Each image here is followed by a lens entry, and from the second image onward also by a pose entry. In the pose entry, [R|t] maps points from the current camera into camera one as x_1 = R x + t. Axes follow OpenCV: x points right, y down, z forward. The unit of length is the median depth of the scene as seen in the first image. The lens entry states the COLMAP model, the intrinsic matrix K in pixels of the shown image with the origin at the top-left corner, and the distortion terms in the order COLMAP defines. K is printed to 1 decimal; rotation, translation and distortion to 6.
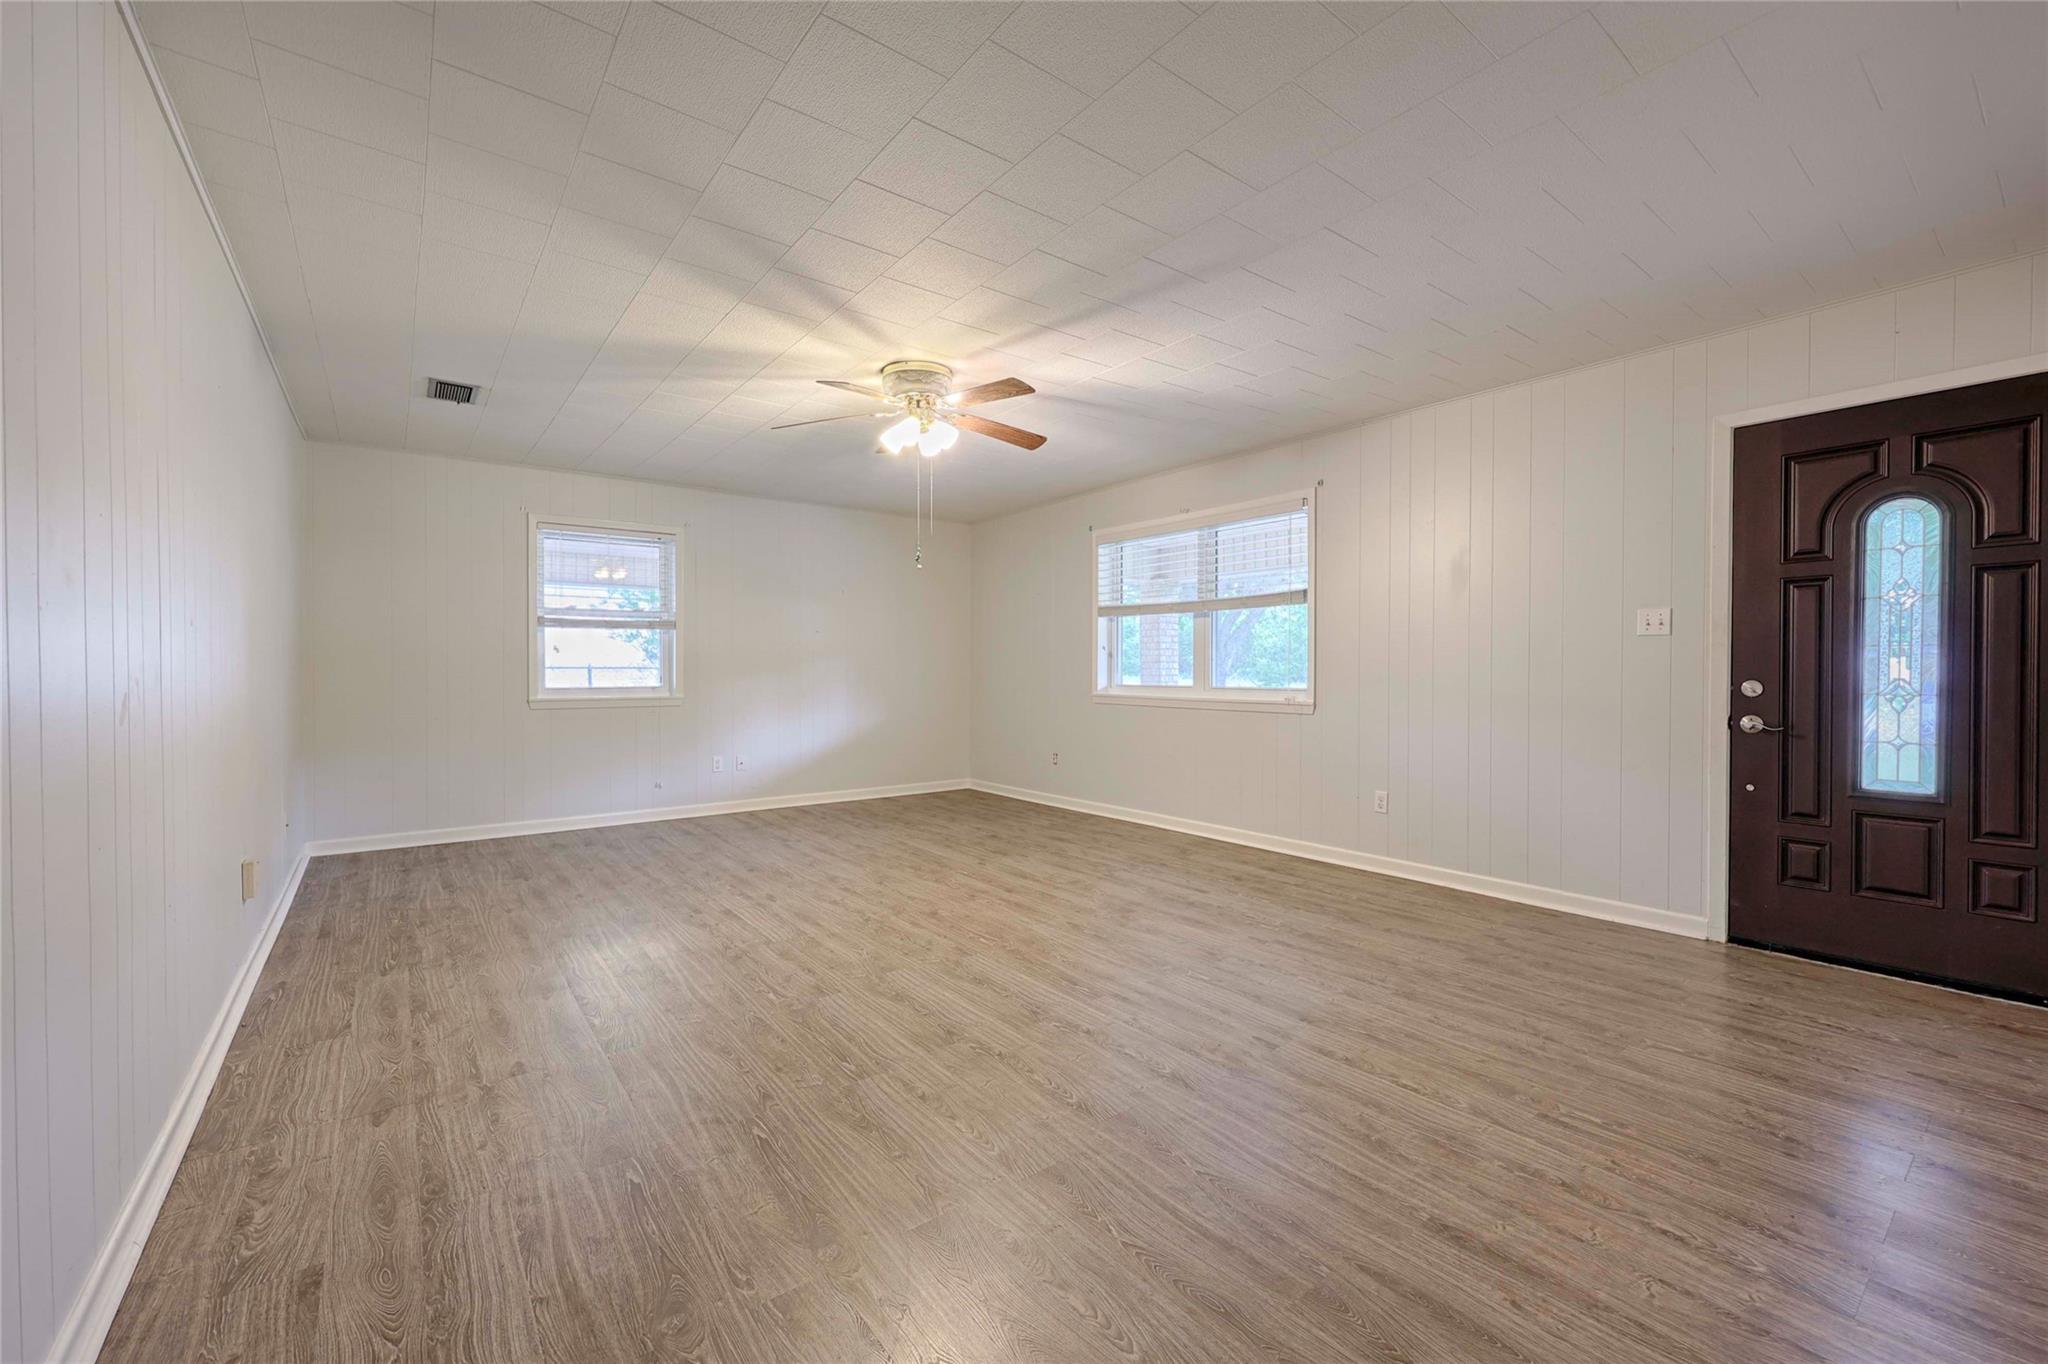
lens RADIAL K [[827.6, 0, 1017.7], [0, 827.6, 679.6], [0, 0, 1]] dist [-0.001268, -0.000514]
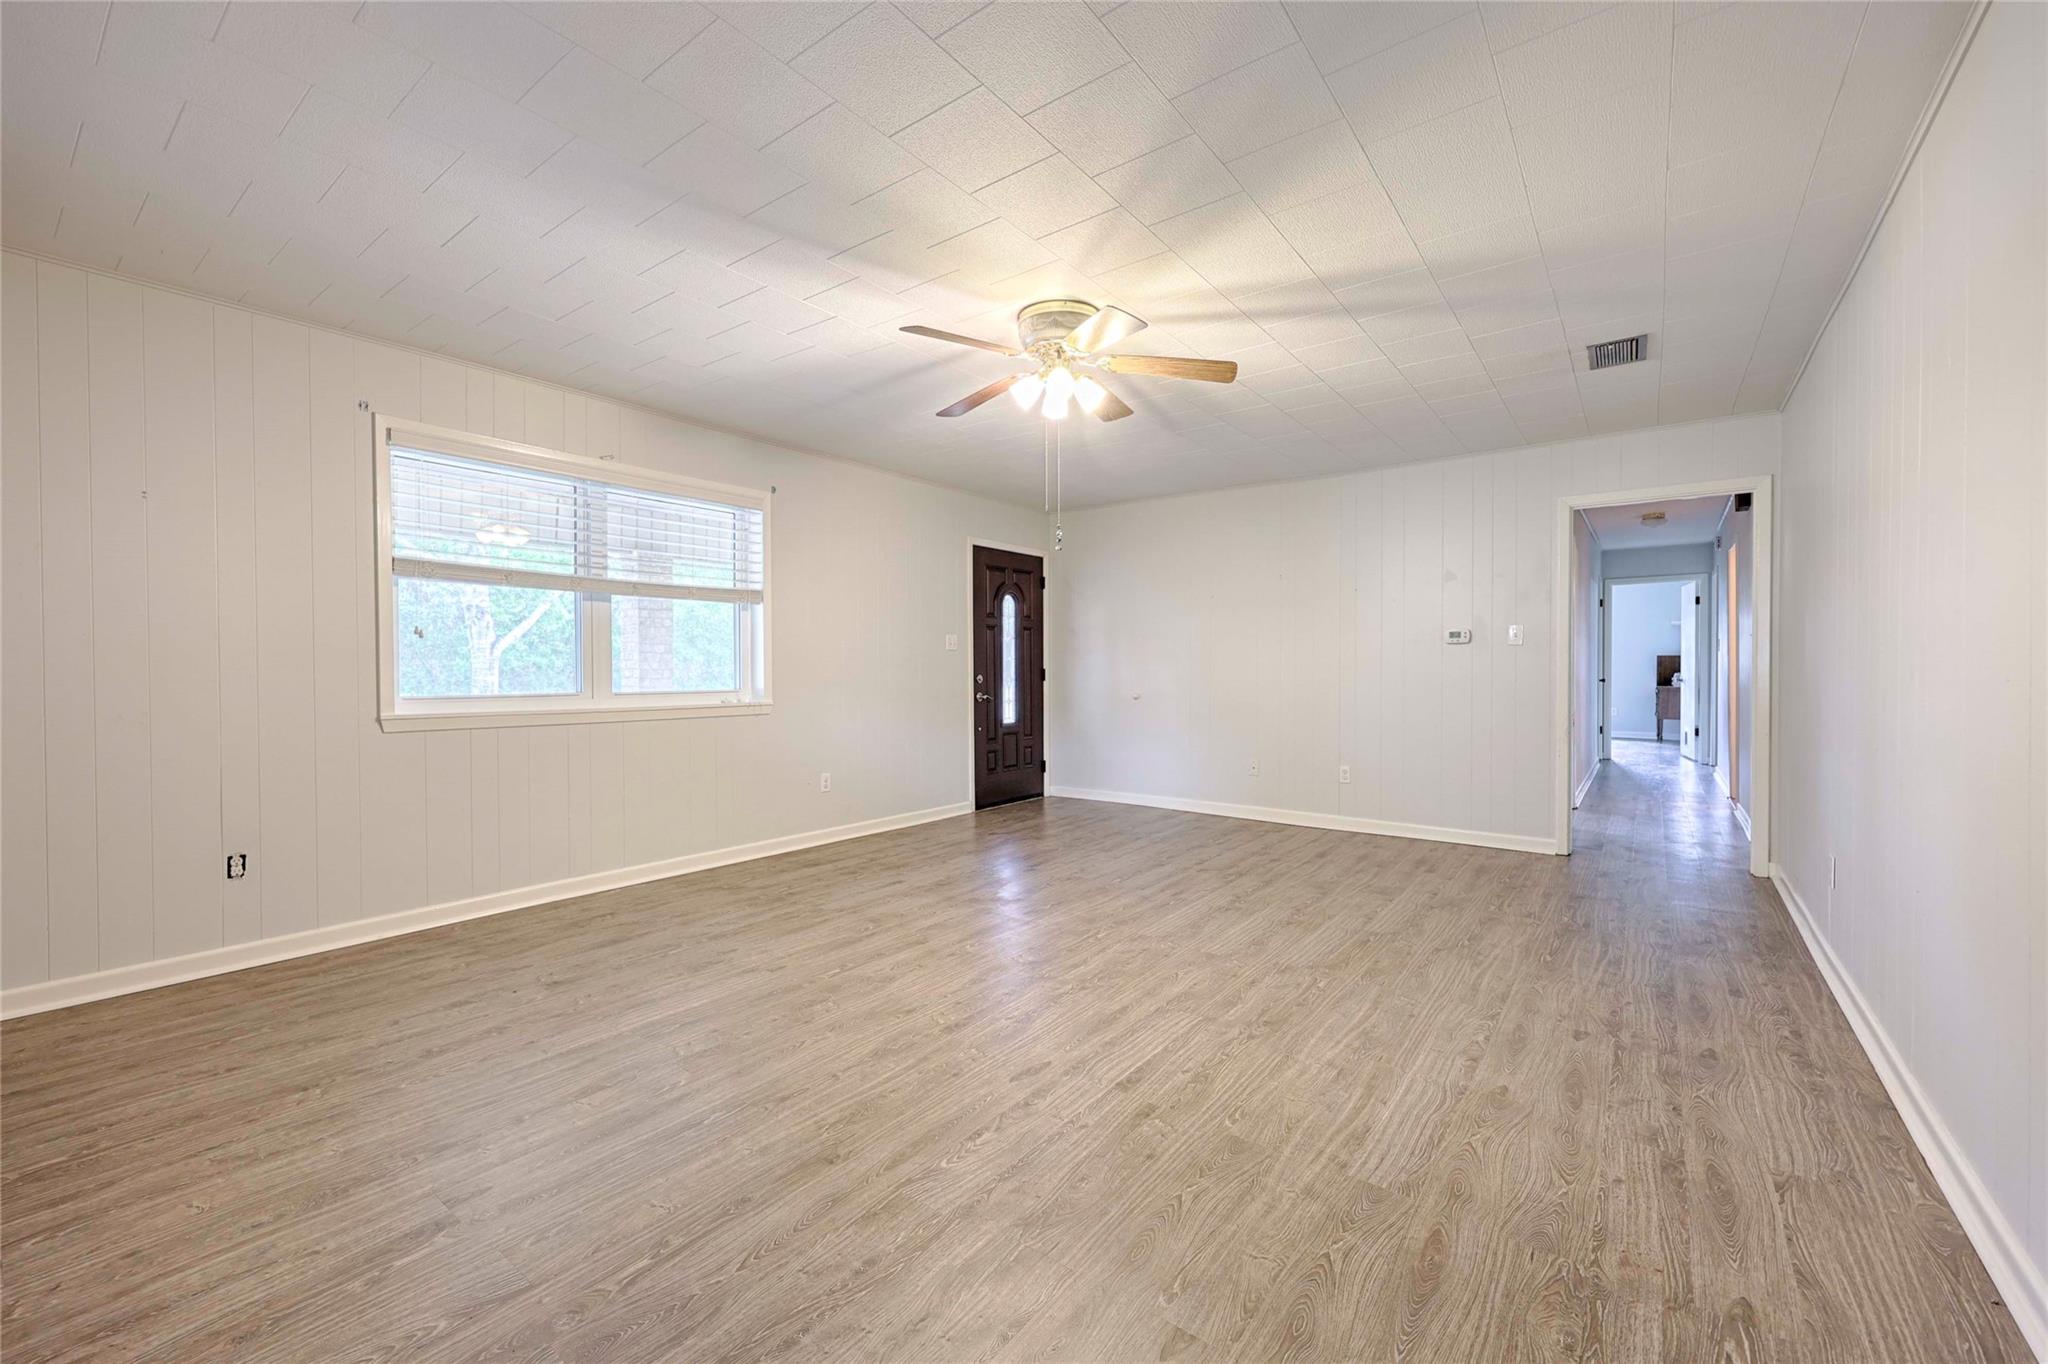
lens RADIAL K [[827.6, 0, 1019.1], [0, 827.6, 675.6], [0, 0, 1]] dist [-0.001268, -0.000514]
pose [[-0.266459, -0.006260, 0.963826, -1.072271], [0.015575, 0.999820, 0.010800, -0.017543], [-0.963720, 0.017889, -0.266314, 1.470437]]
